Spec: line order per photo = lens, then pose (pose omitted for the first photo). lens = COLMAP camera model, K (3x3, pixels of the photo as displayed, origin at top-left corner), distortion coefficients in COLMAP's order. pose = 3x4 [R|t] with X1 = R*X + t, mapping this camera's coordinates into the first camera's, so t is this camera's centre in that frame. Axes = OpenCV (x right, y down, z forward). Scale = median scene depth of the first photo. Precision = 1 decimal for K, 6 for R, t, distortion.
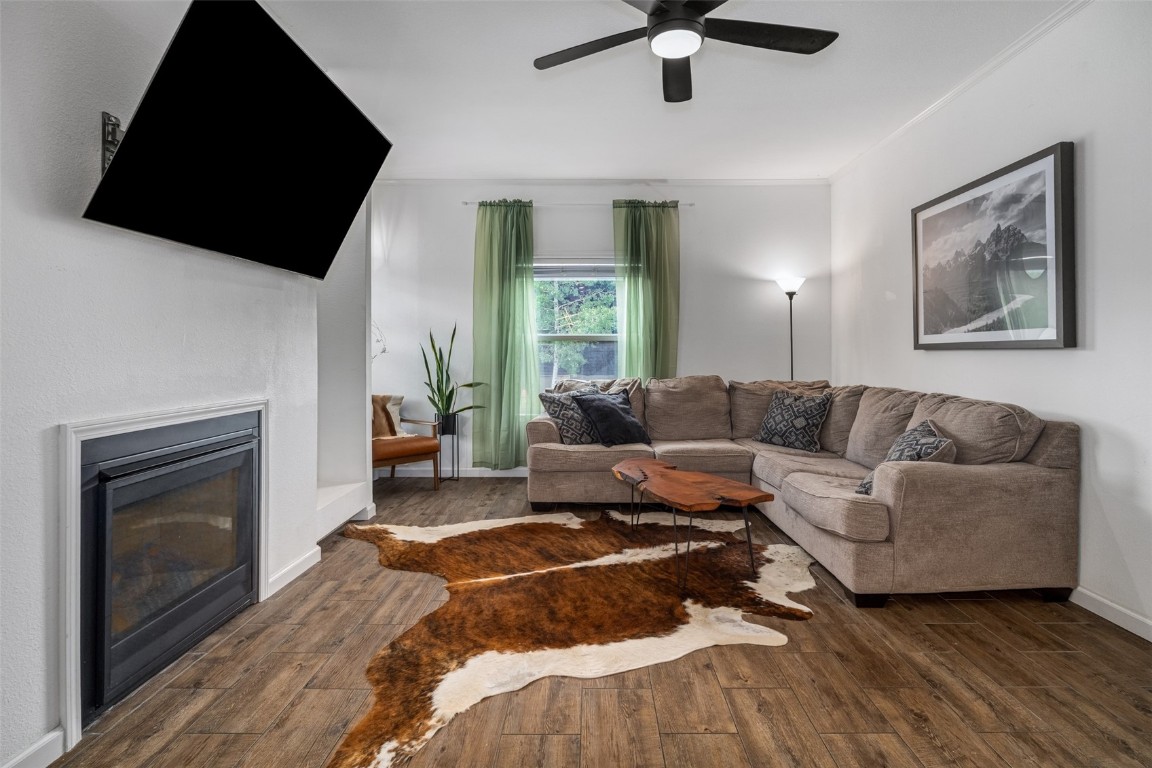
lens RADIAL K [[540.3, 0, 575.3], [0, 540.3, 348.5], [0, 0, 1]] dist [-0.000602, -0.000042]
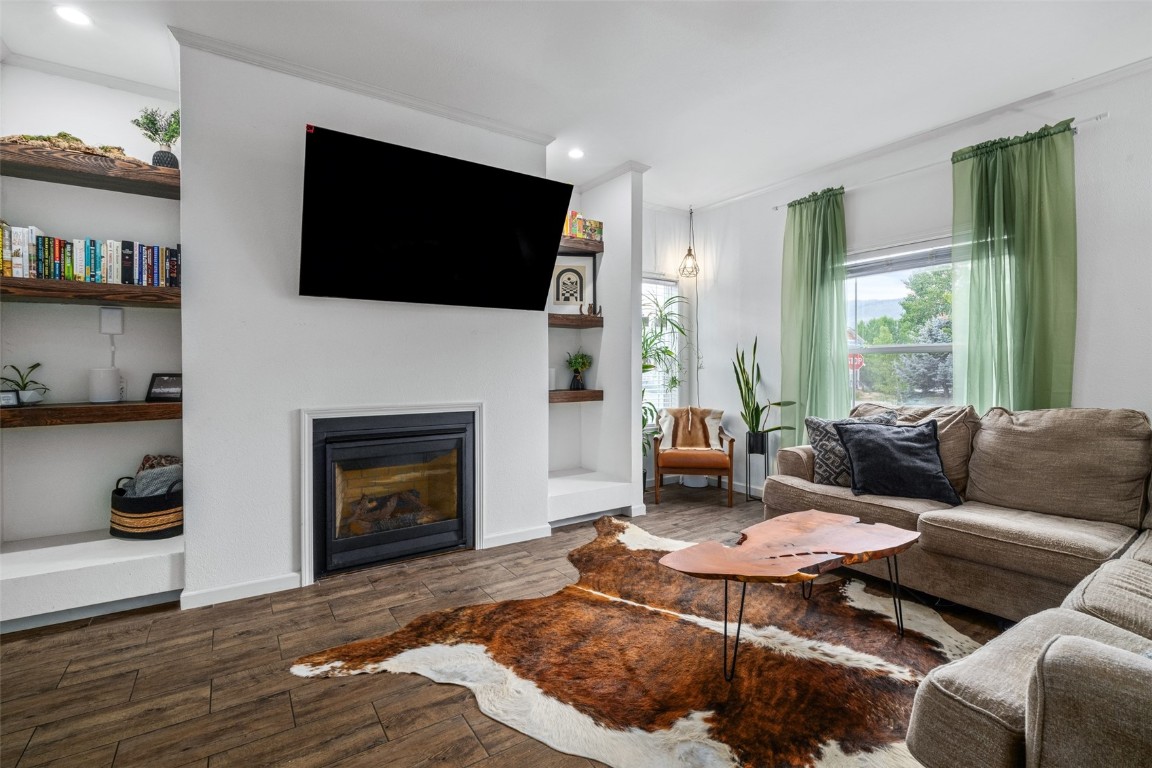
lens RADIAL K [[511.2, 0, 604.3], [0, 511.2, 368.8], [0, 0, 1]] dist [-0.002424, 0.000265]
pose [[0.608679, 0.000633, -0.793417, 0.596941], [0.007126, 0.999955, 0.006264, 0.000114], [0.793385, -0.009467, 0.608647, 0.427640]]
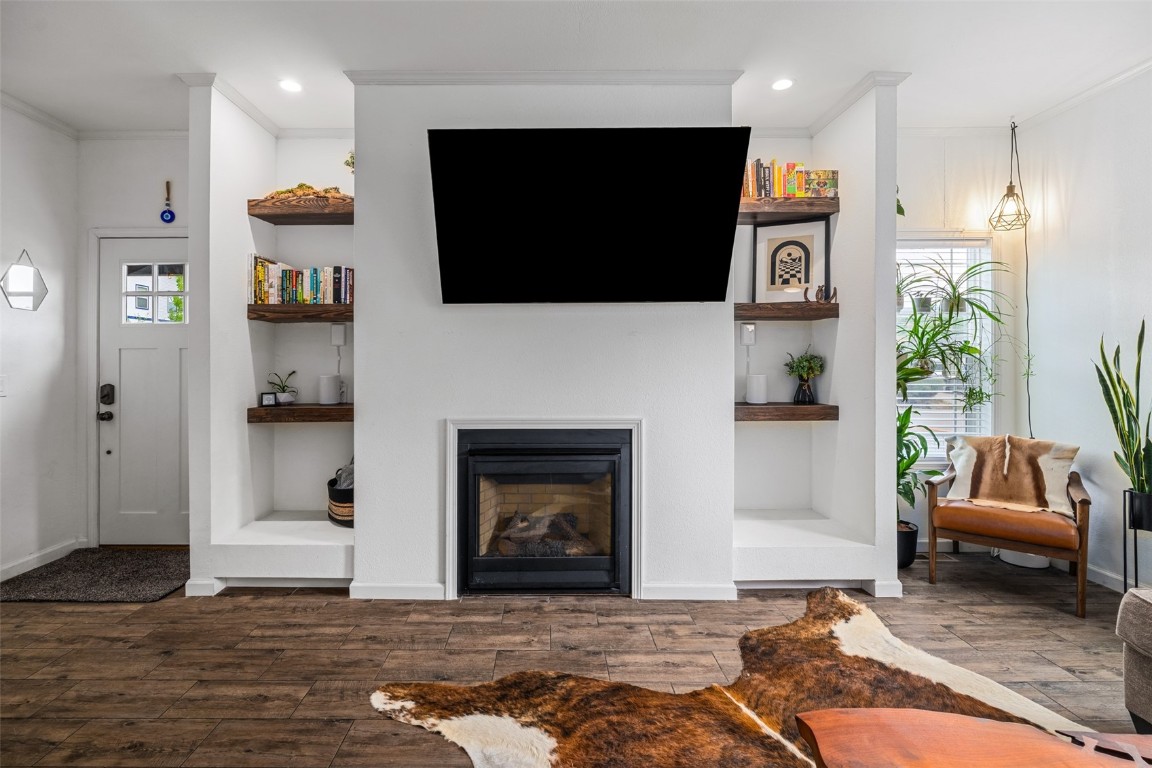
lens RADIAL K [[560.3, 0, 558.5], [0, 560.3, 359.5], [0, 0, 1]] dist [-0.002631, -0.000239]
pose [[0.049942, -0.009645, -0.998706, 0.536448], [0.009257, 0.999915, -0.009194, -0.020740], [0.998709, -0.008786, 0.050027, 0.720670]]
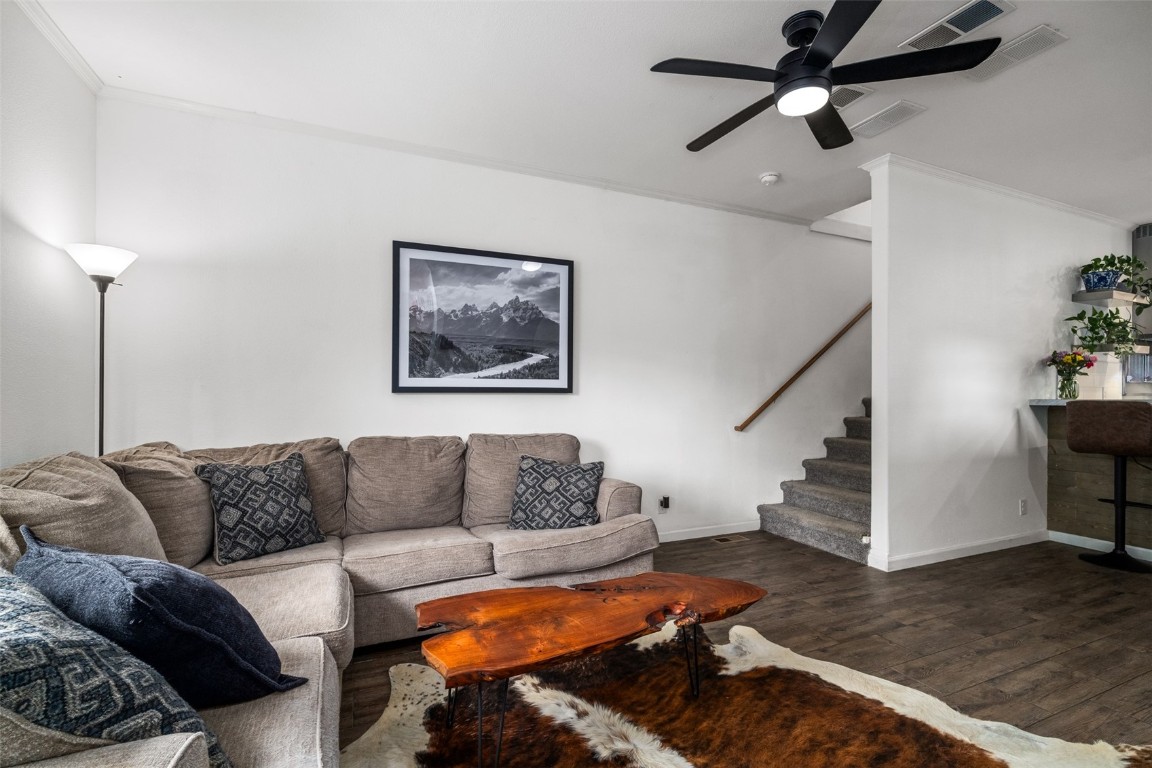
lens RADIAL K [[537.4, 0, 578.2], [0, 537.4, 392.9], [0, 0, 1]] dist [-0.001742, -0.000095]
pose [[-0.421102, -0.000533, 0.907013, -0.449507], [-0.011577, 0.999922, -0.004787, 0.004481], [-0.906940, -0.012516, -0.421075, 1.435915]]
